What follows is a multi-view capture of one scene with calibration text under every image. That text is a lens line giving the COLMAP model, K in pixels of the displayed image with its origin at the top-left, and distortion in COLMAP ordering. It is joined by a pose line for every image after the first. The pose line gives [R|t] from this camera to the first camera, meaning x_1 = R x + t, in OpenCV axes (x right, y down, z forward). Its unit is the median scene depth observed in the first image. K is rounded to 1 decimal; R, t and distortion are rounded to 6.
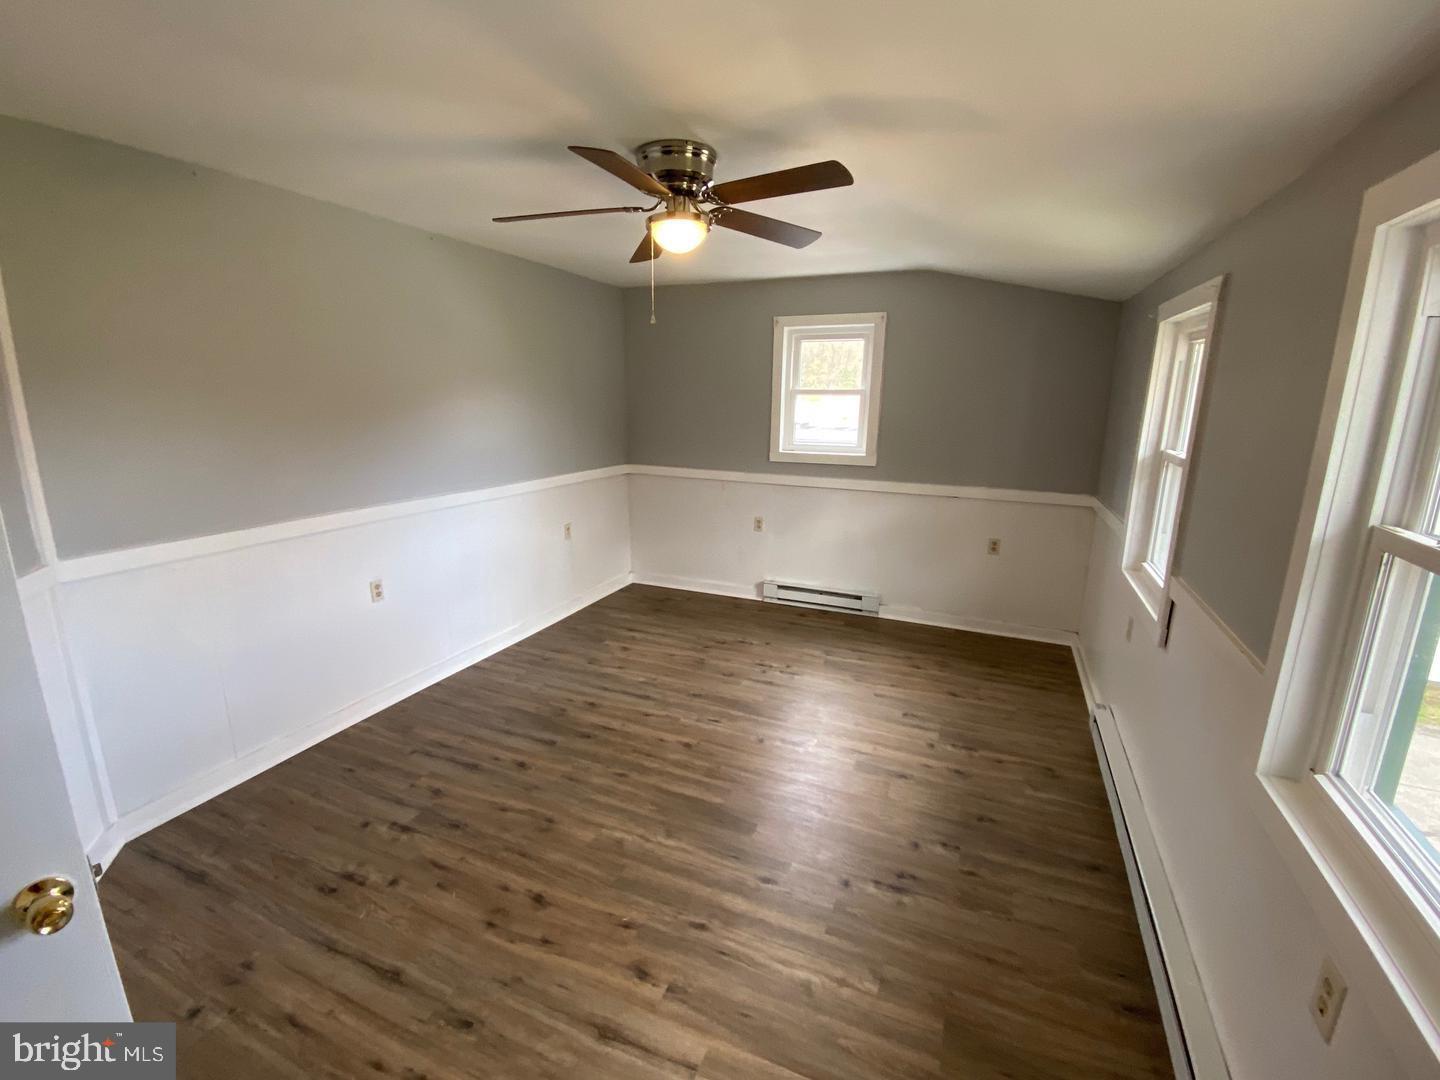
lens RADIAL K [[648.8, 0, 717.2], [0, 648.8, 544.0], [0, 0, 1]] dist [0.003049, -0.014165]
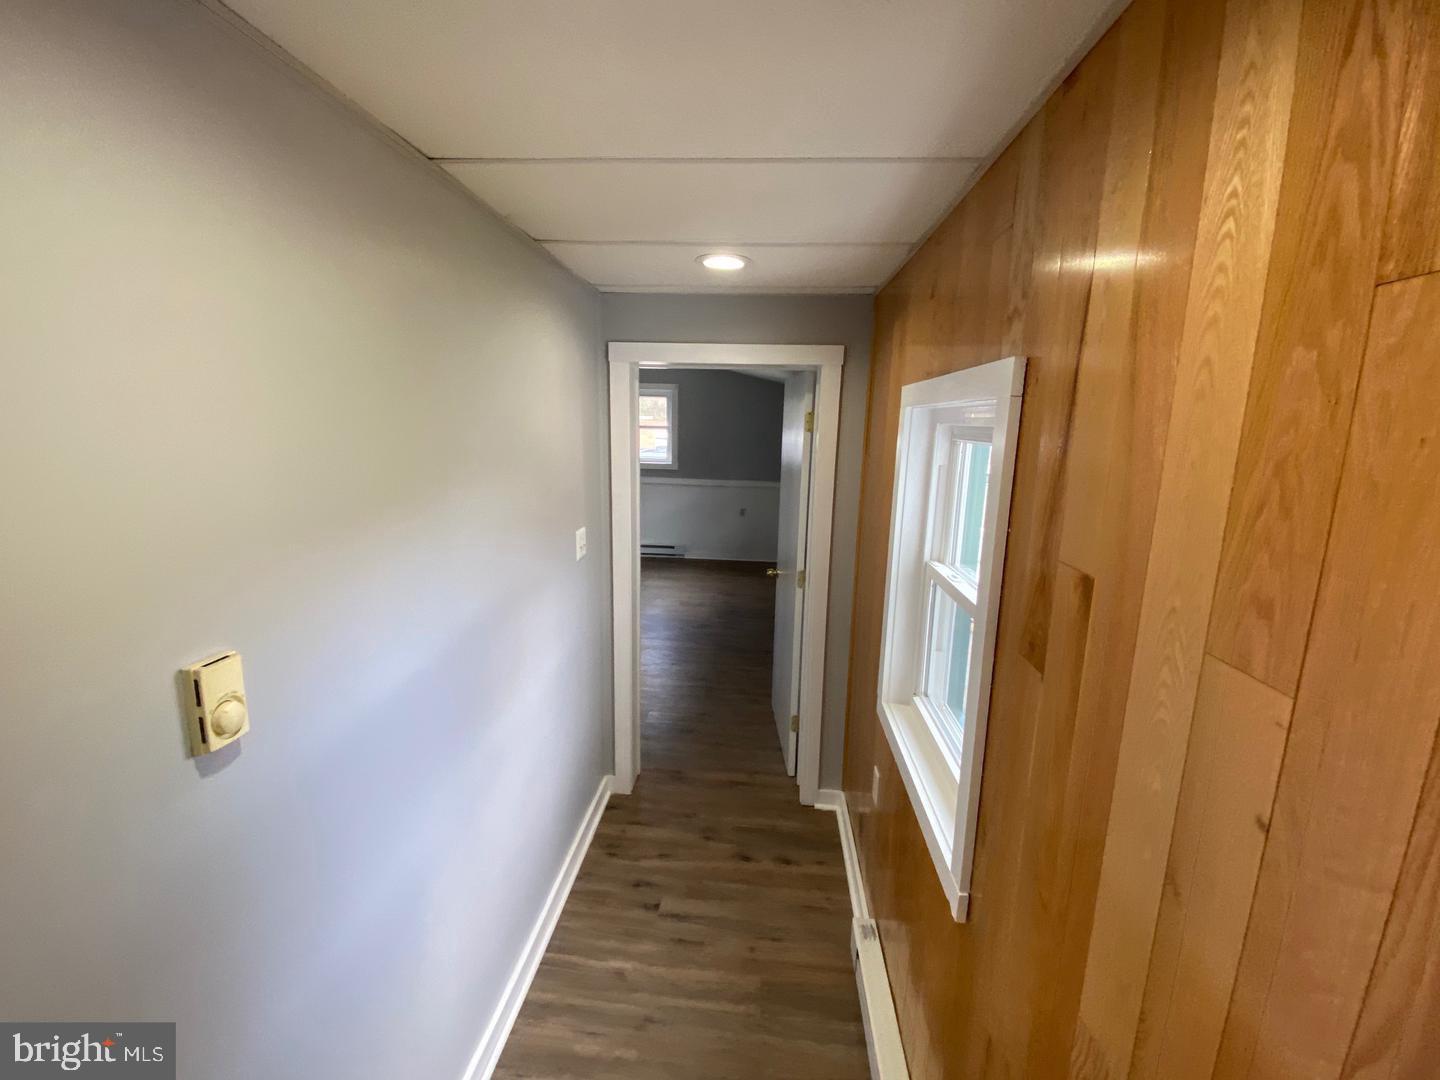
lens RADIAL K [[648.8, 0, 717.2], [0, 648.8, 544.0], [0, 0, 1]] dist [0.003049, -0.014165]
pose [[0.949442, -0.045341, 0.310651, -0.232863], [0.059746, 0.997527, -0.037005, 0.169833], [-0.308205, 0.053694, 0.949803, -0.763508]]
